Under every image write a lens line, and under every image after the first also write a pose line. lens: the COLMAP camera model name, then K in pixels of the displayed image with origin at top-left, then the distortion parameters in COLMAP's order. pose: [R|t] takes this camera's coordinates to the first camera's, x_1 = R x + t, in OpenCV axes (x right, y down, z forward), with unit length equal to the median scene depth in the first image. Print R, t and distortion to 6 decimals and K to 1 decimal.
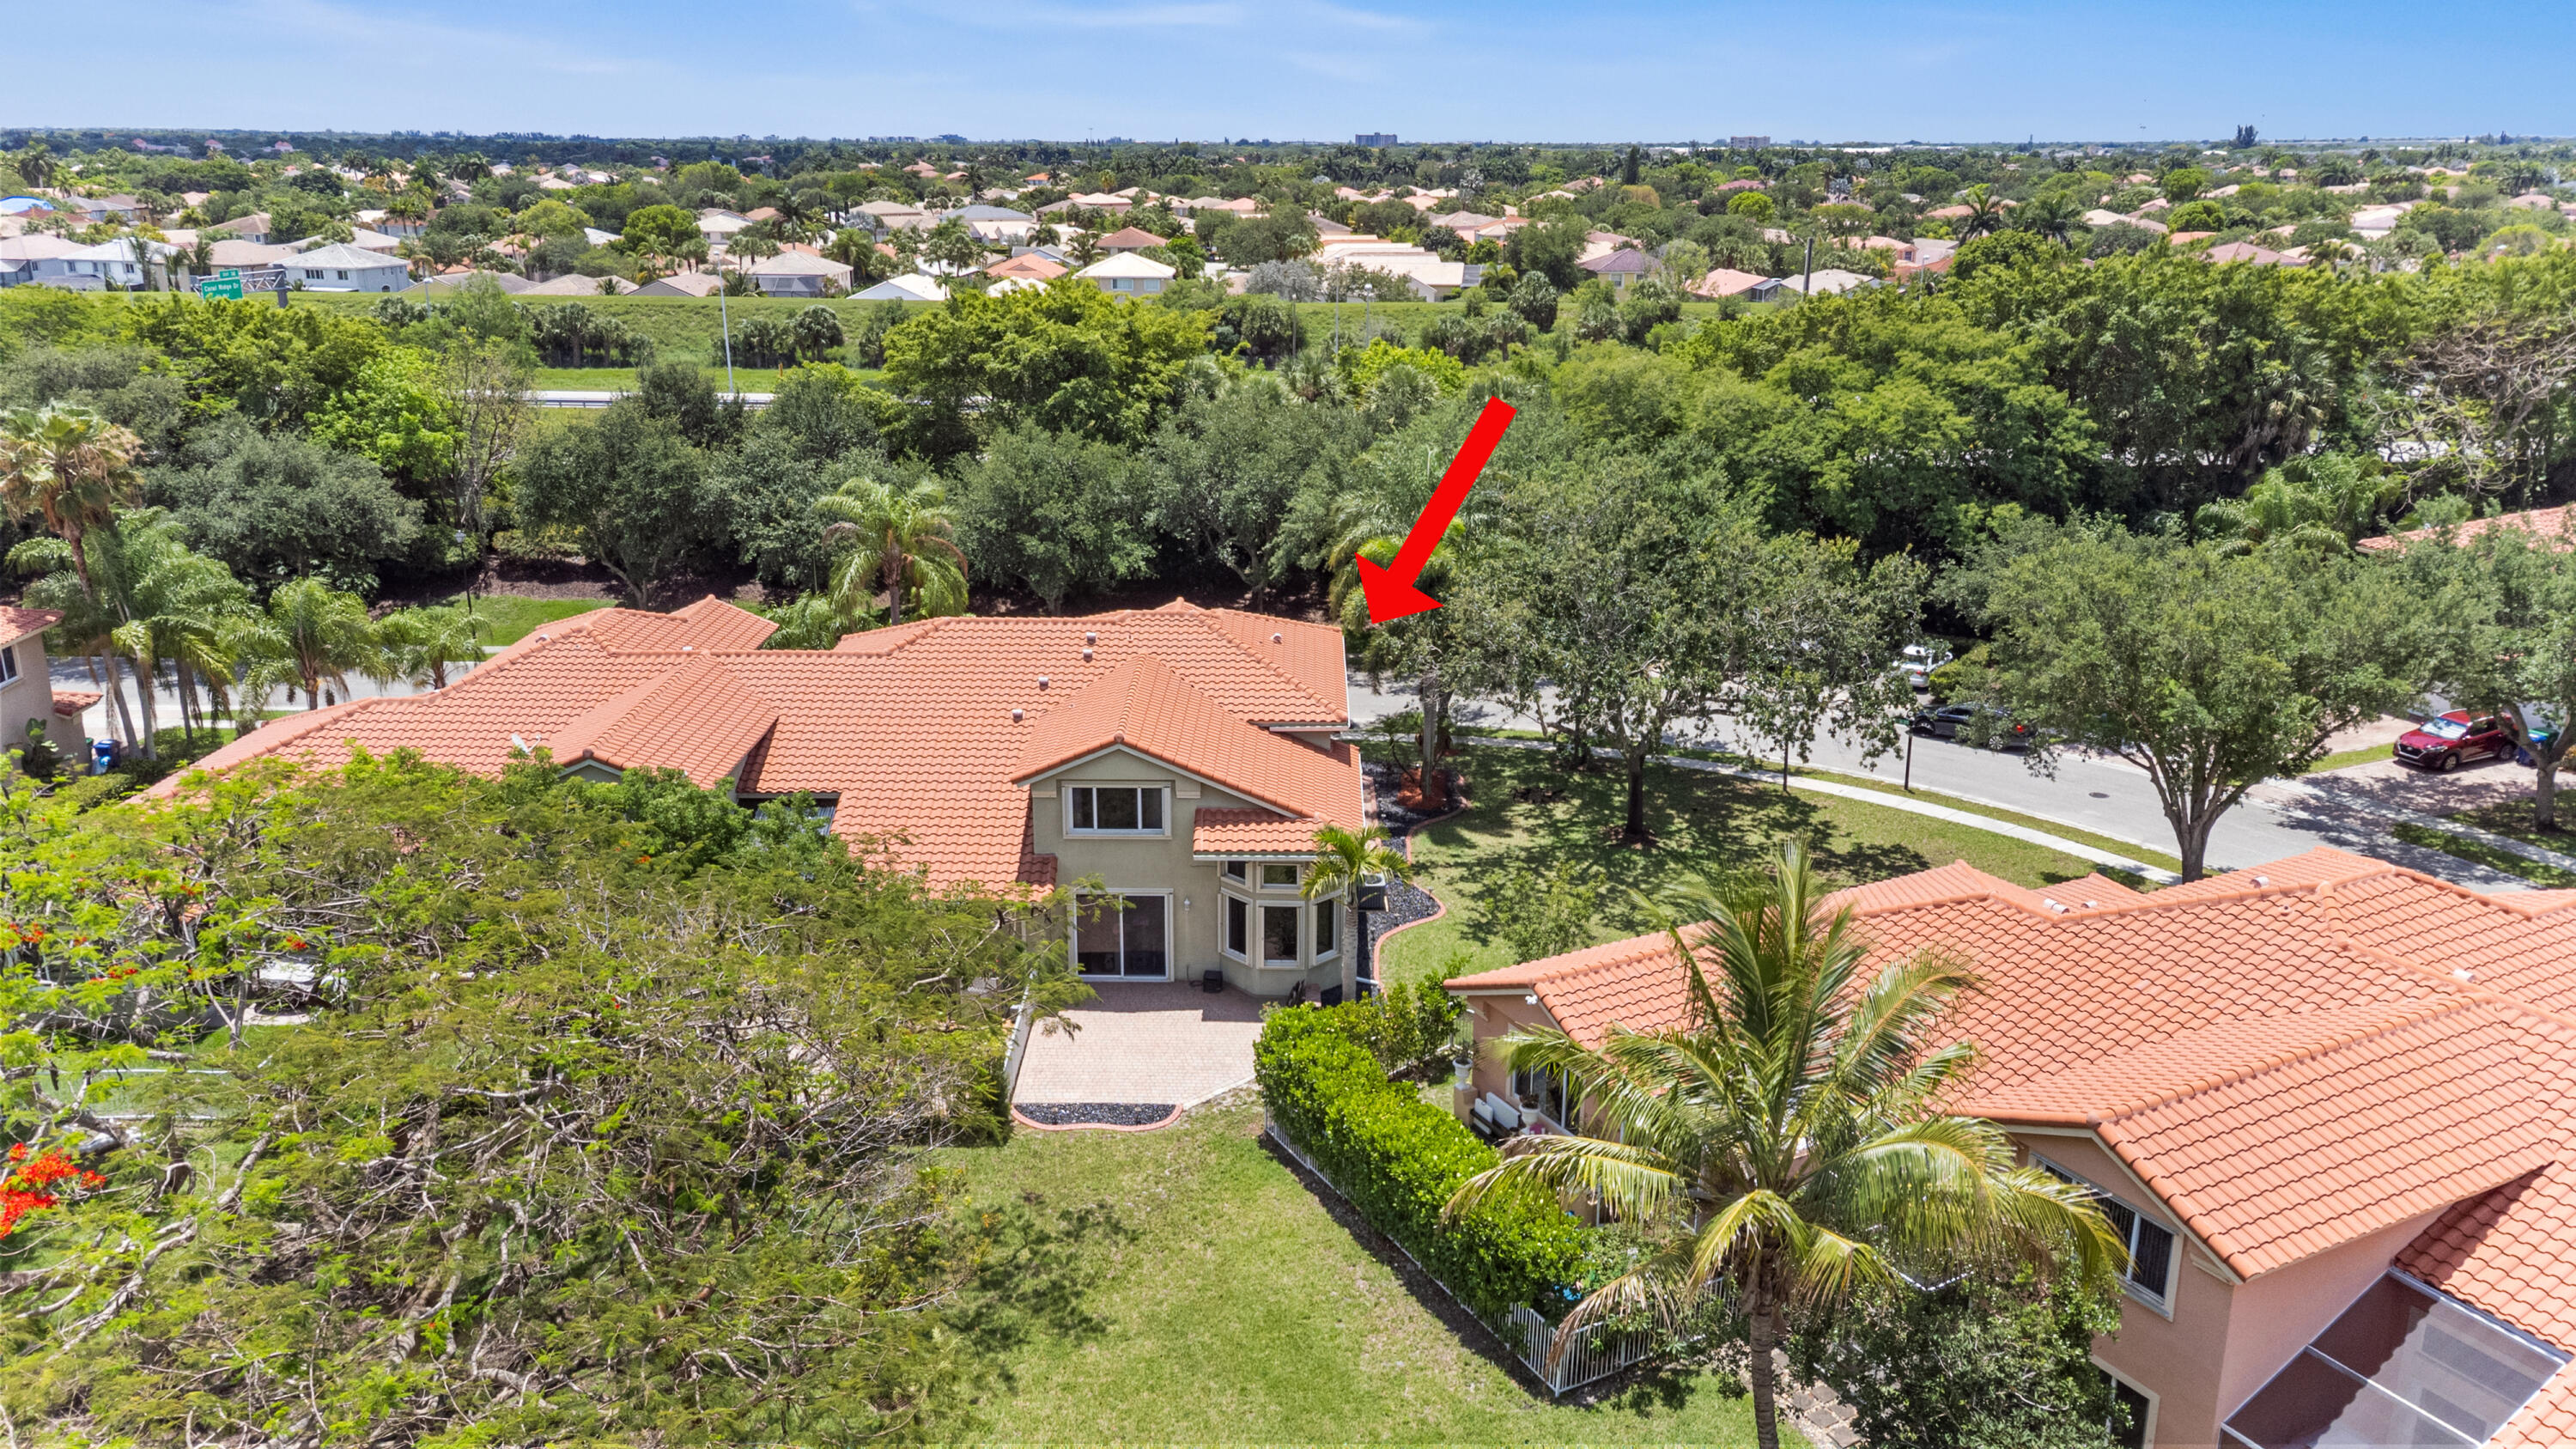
lens RADIAL K [[1943.6, 0, 1286.6], [0, 1943.6, 717.5], [0, 0, 1]] dist [0.048332, 0.009136]
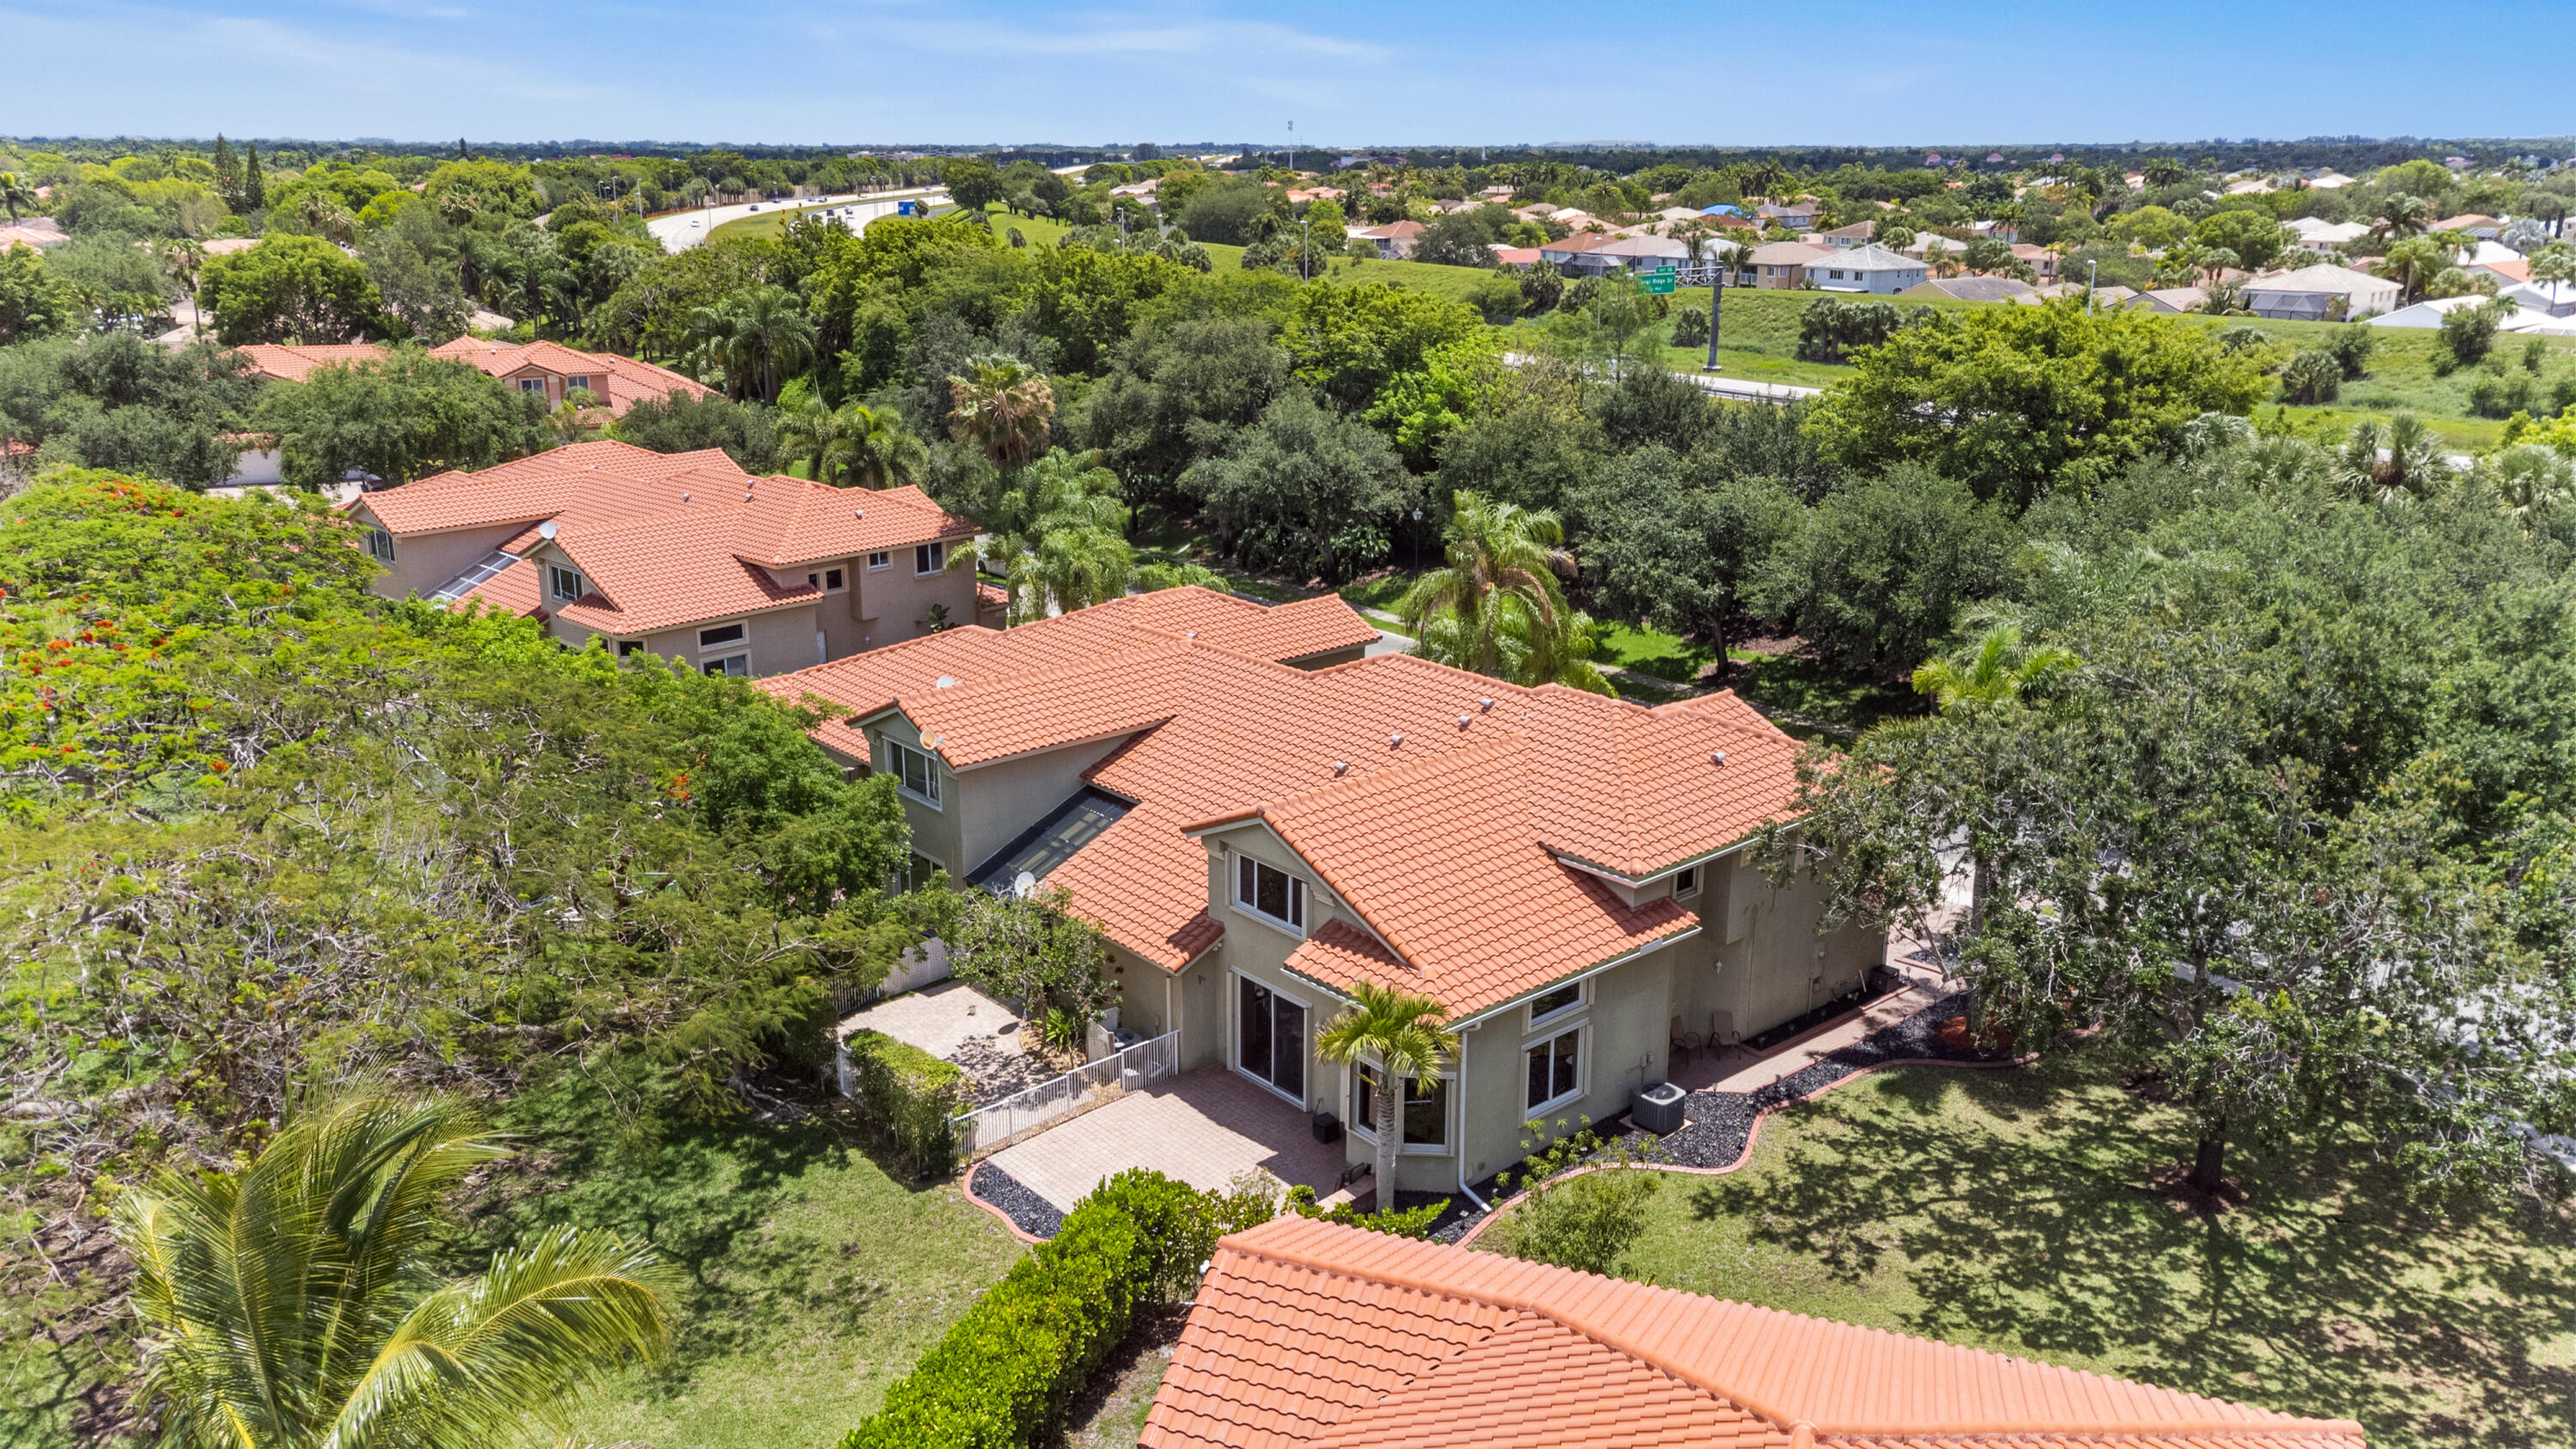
lens RADIAL K [[1943.6, 0, 1274.7], [0, 1943.6, 727.9], [0, 0, 1]] dist [0.048332, 0.009136]
pose [[0.657358, 0.212191, -0.723087, 0.439584], [-0.211785, 0.972885, 0.092960, -0.088050], [0.723206, 0.092031, 0.684473, 0.341485]]
